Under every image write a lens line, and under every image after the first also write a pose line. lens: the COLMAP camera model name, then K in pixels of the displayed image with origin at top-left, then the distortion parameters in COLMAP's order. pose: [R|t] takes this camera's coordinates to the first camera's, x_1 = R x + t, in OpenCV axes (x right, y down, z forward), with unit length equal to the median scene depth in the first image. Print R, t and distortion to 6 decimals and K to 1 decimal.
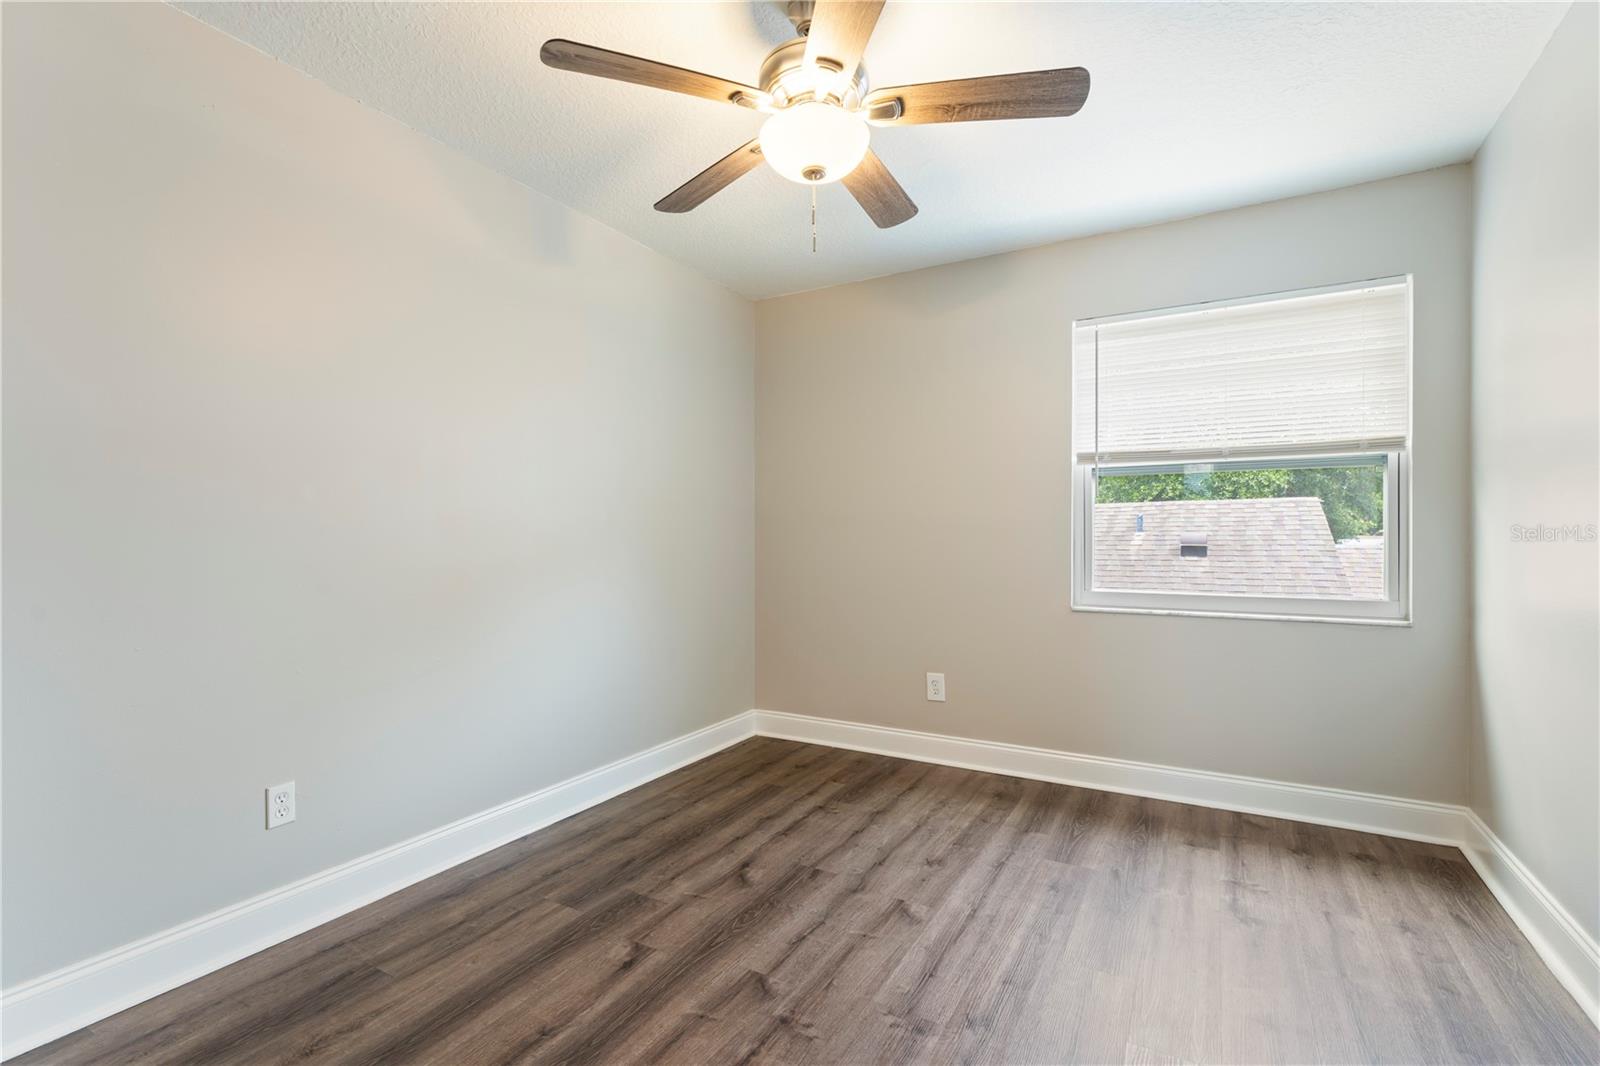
lens RADIAL K [[719.1, 0, 796.1], [0, 719.1, 533.9], [0, 0, 1]] dist [-0.001151, 0.000315]
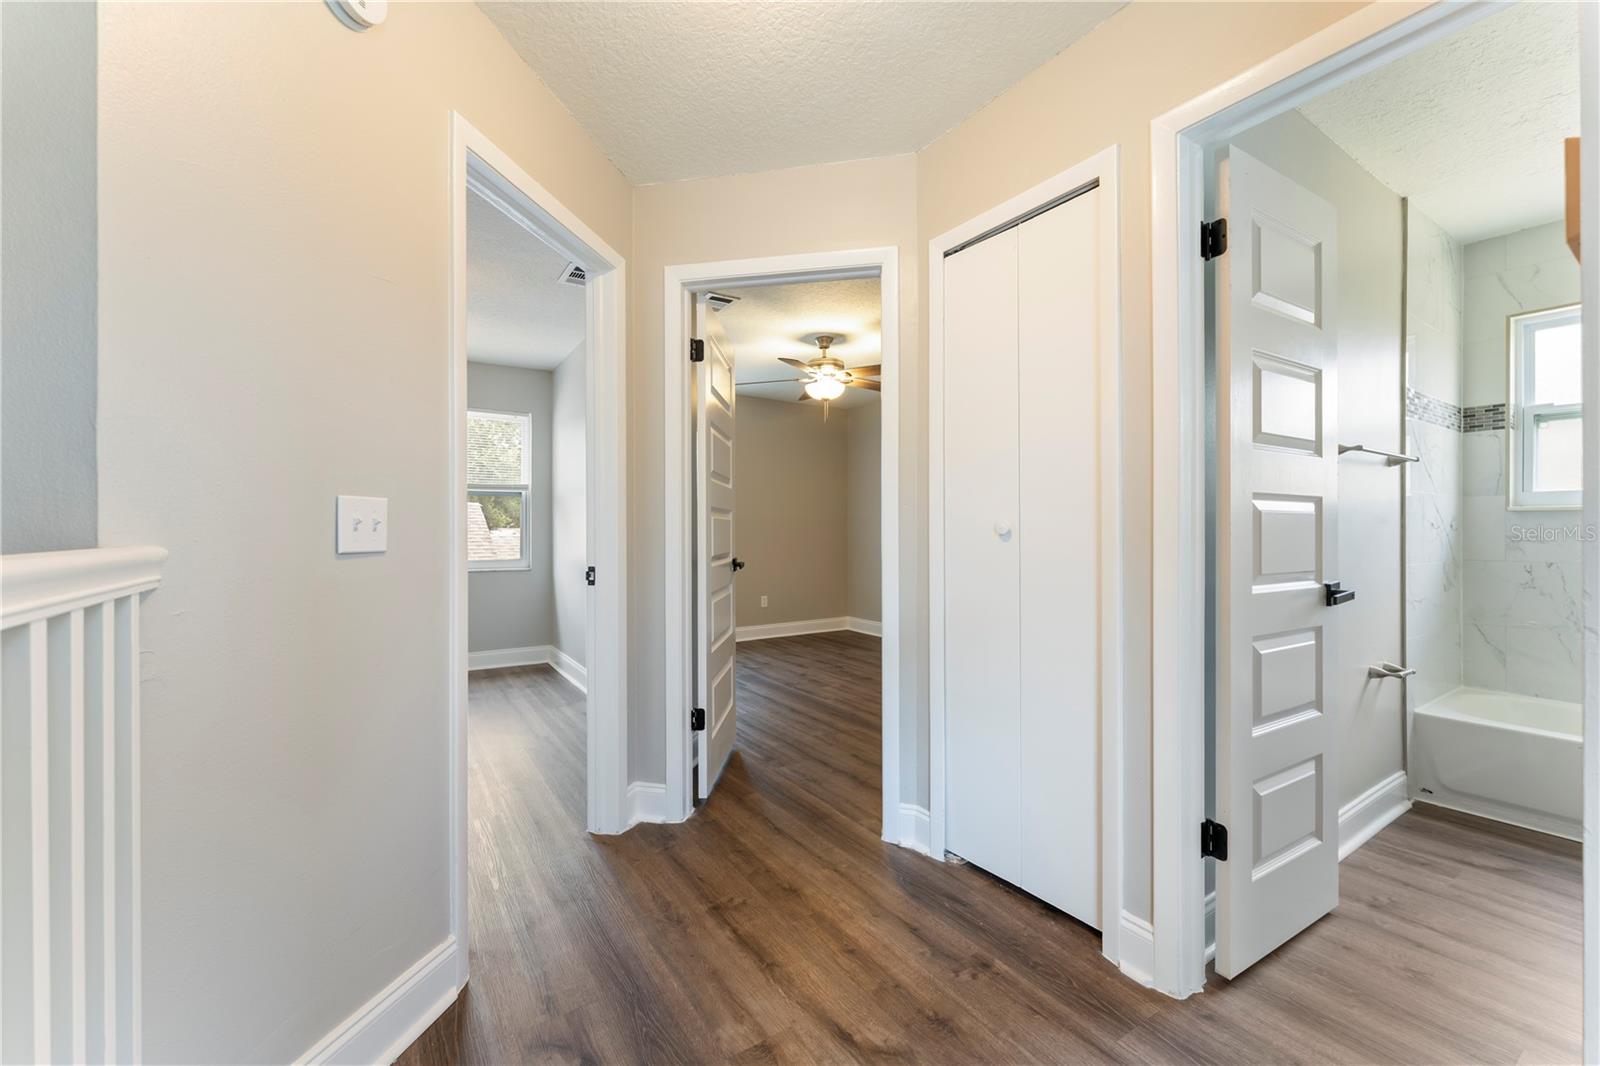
lens RADIAL K [[672.8, 0, 796.0], [0, 672.8, 529.1], [0, 0, 1]] dist [0.000058, 0.000000]
pose [[0.469166, -0.004594, 0.883098, -0.601159], [0.000206, 0.999987, 0.005093, -0.007091], [-0.883110, -0.002208, 0.469161, -0.706099]]
